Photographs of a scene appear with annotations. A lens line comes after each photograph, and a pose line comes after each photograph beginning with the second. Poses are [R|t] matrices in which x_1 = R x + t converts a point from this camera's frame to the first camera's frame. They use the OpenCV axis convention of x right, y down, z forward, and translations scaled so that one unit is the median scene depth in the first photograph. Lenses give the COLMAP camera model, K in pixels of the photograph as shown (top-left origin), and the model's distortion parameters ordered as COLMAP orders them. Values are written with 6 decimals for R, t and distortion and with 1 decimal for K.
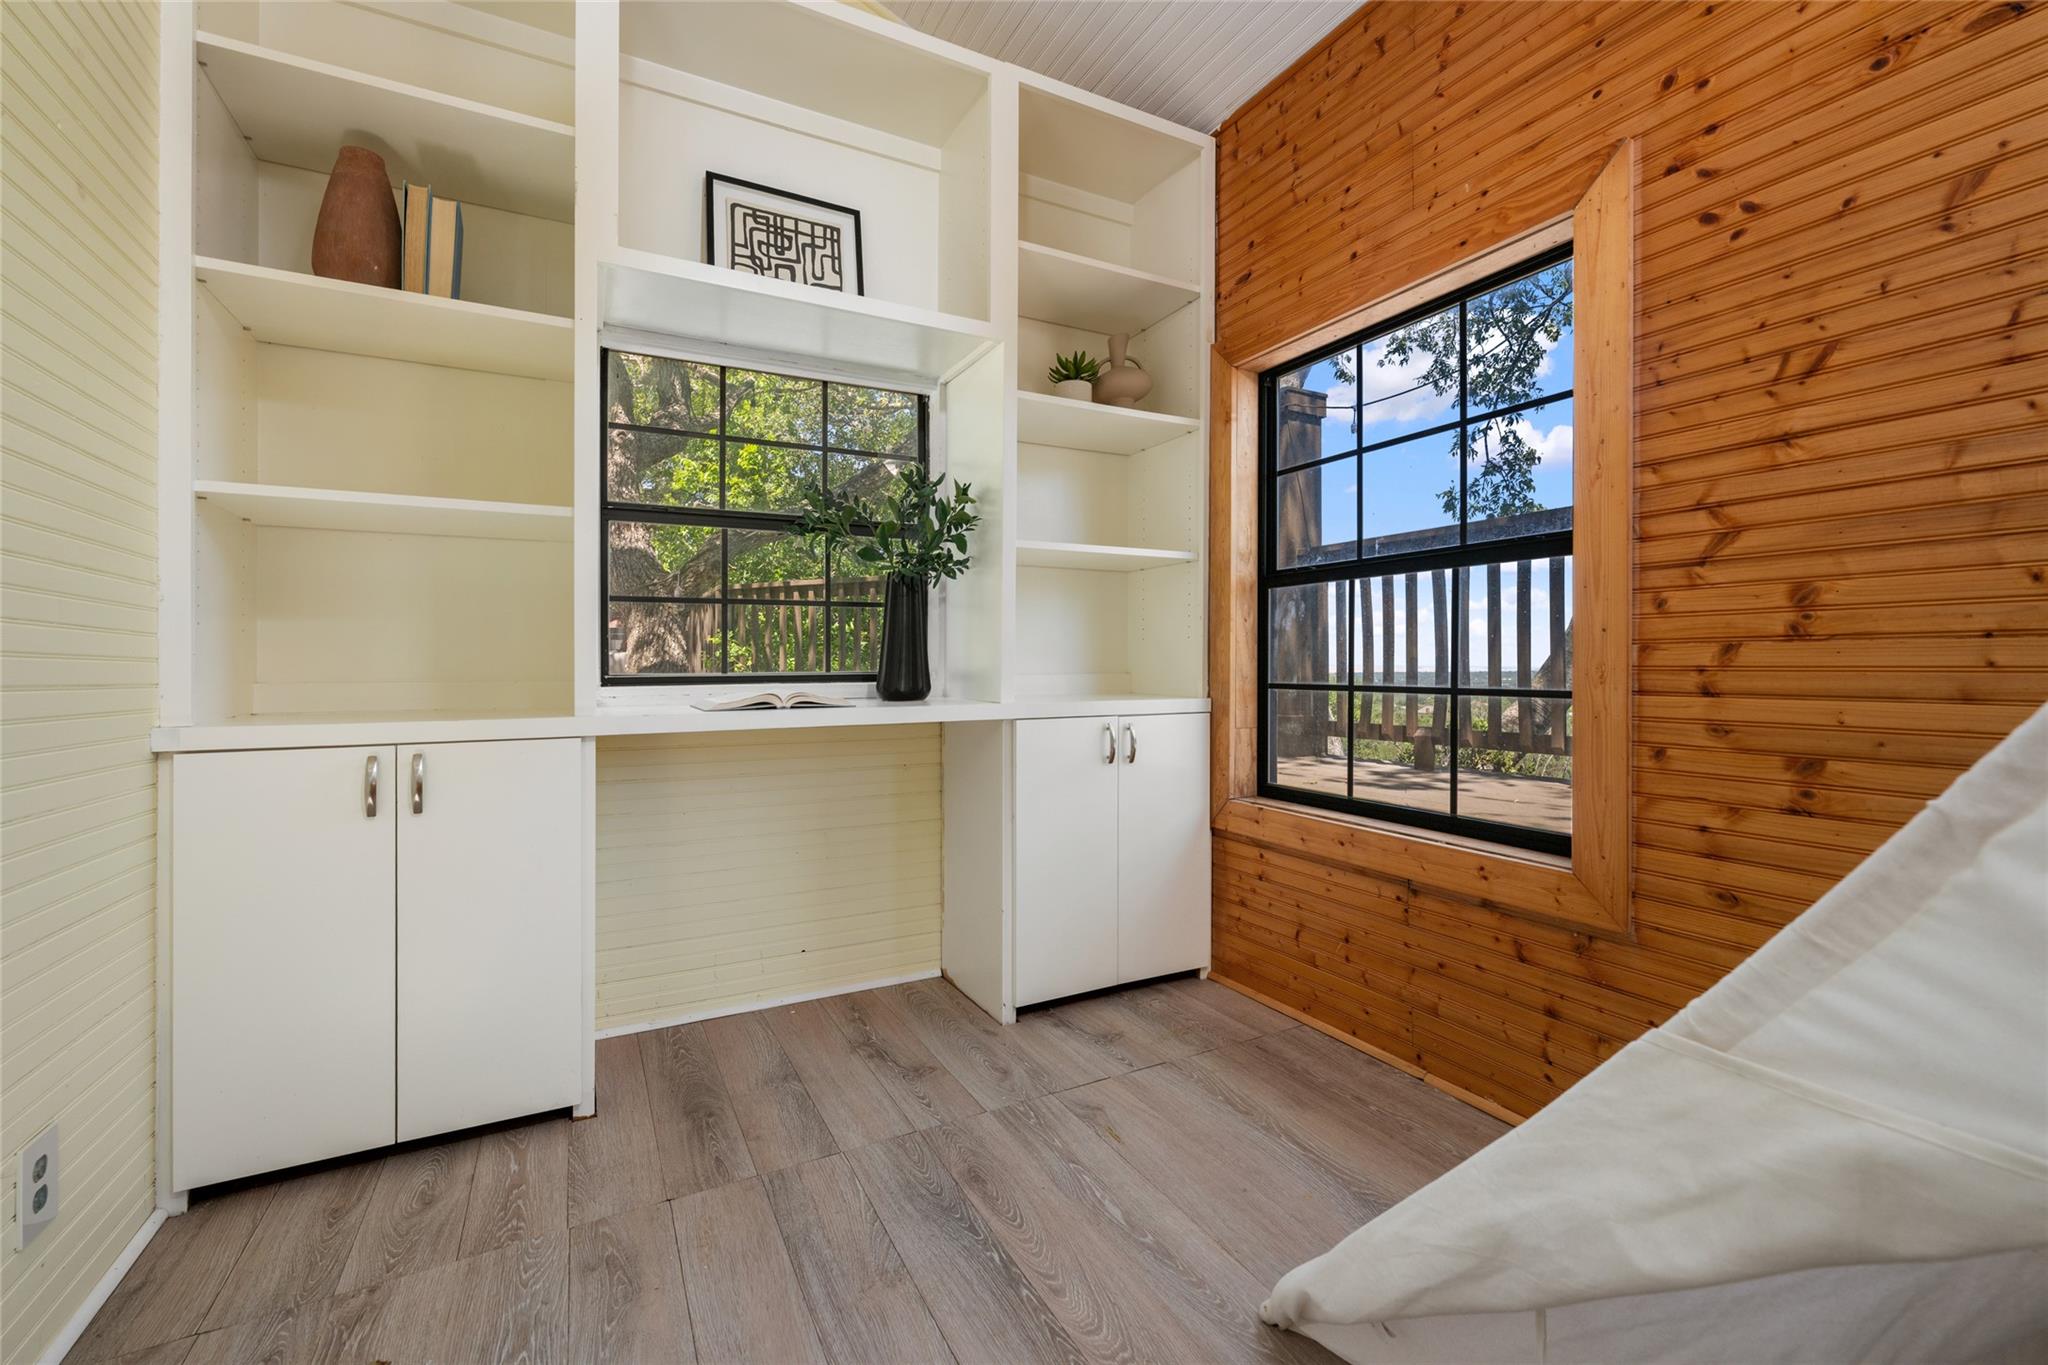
lens RADIAL K [[847.1, 0, 1023.6], [0, 847.1, 659.9], [0, 0, 1]] dist [-0.000551, -0.000044]
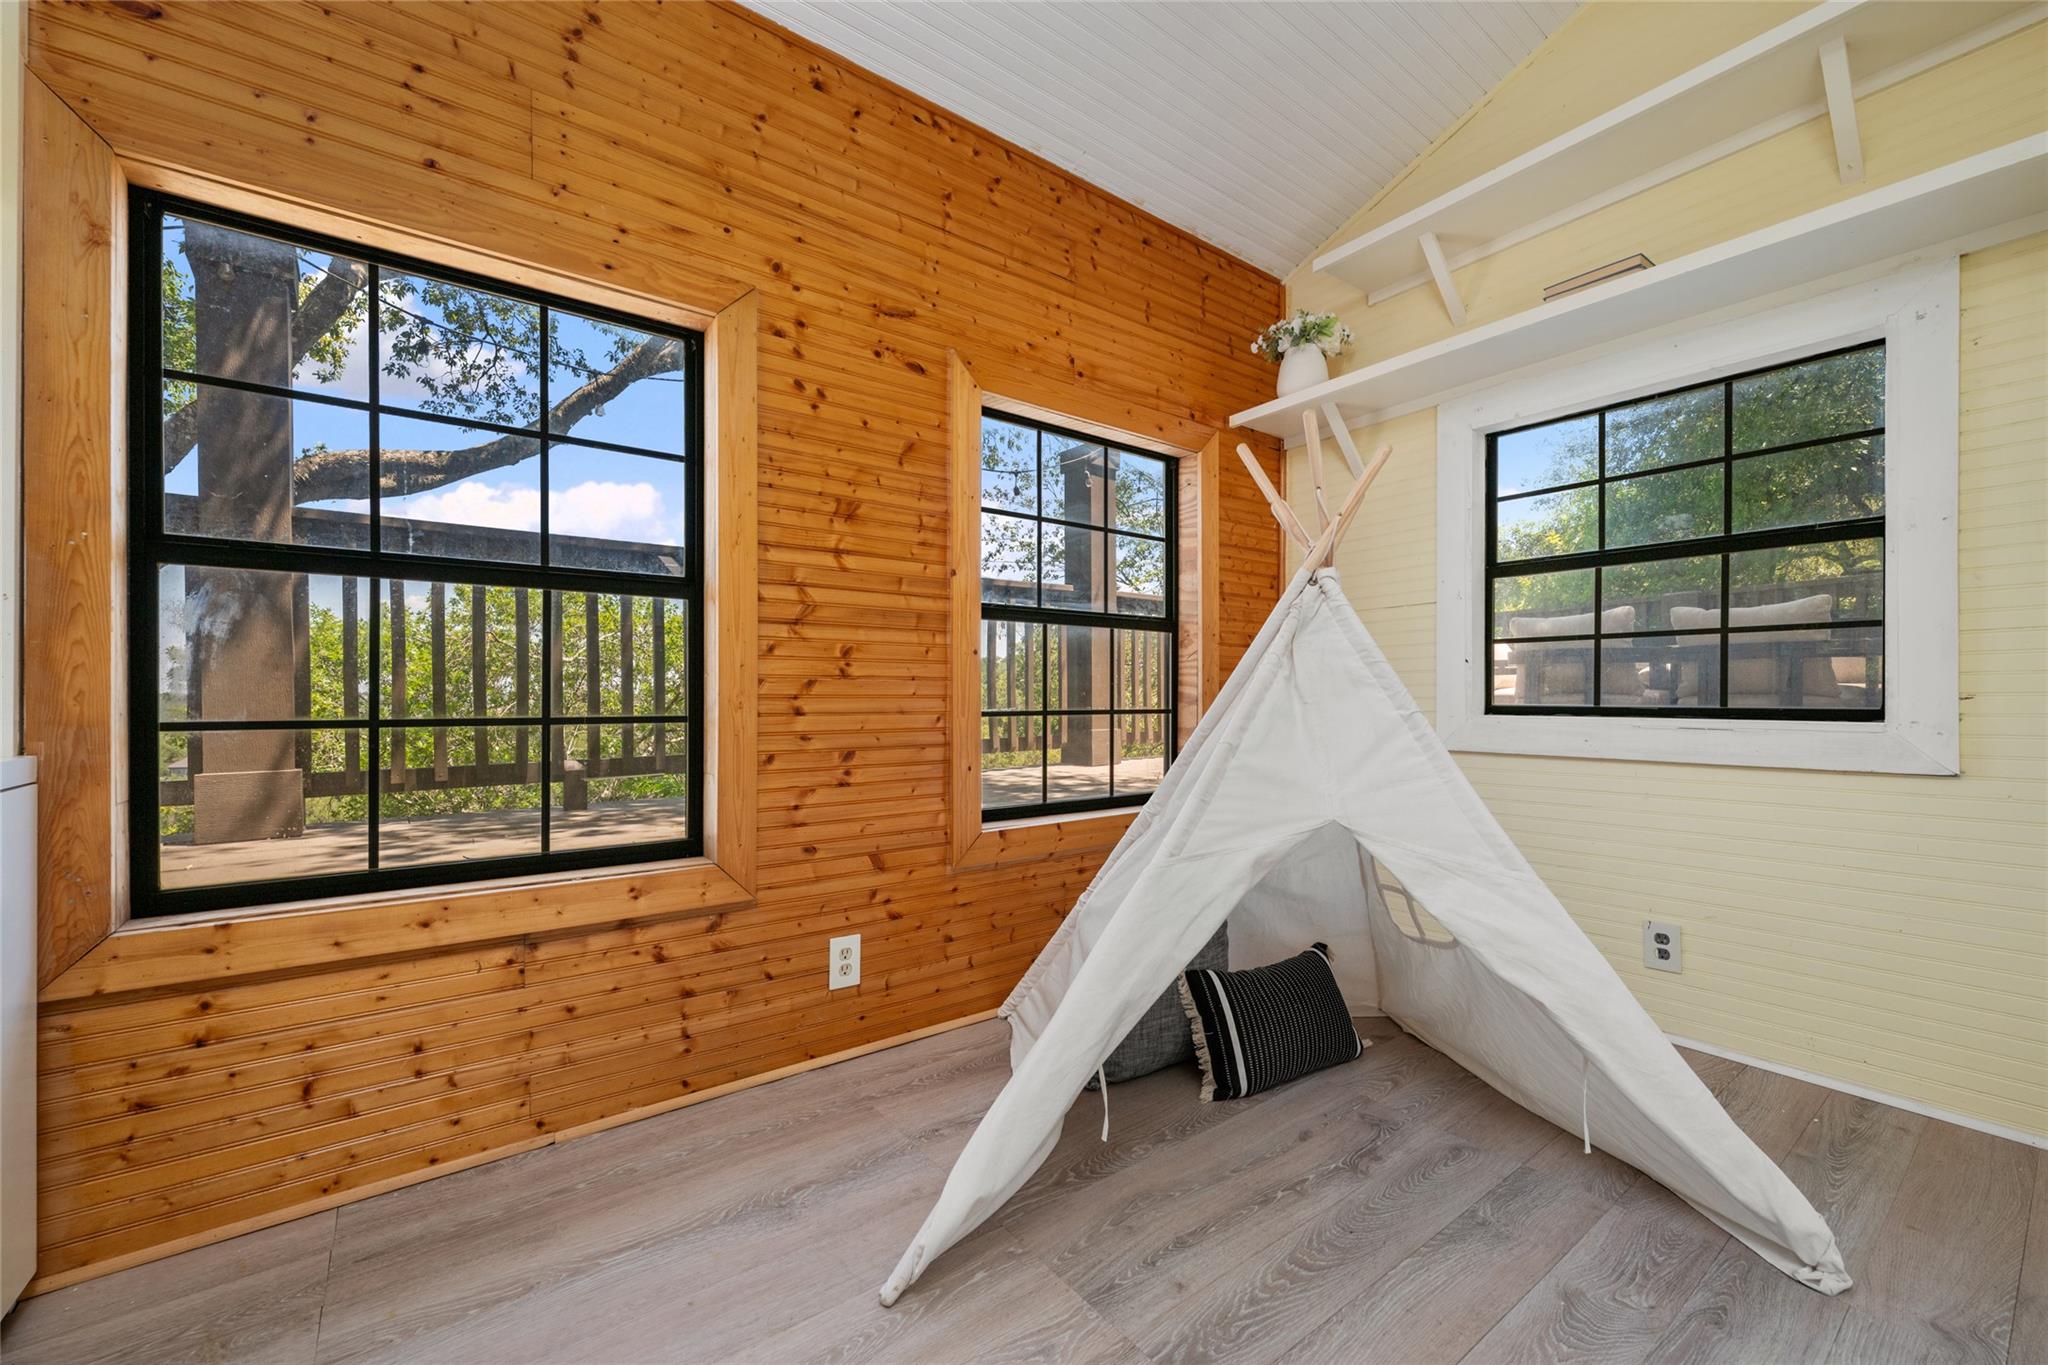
lens RADIAL K [[801.7, 0, 1025.4], [0, 801.7, 705.6], [0, 0, 1]] dist [0.000900, 0.000045]
pose [[-0.149038, -0.011798, 0.988761, -0.463837], [-0.008364, 0.999908, 0.010670, 0.006095], [-0.988796, -0.006679, -0.149123, 0.624970]]
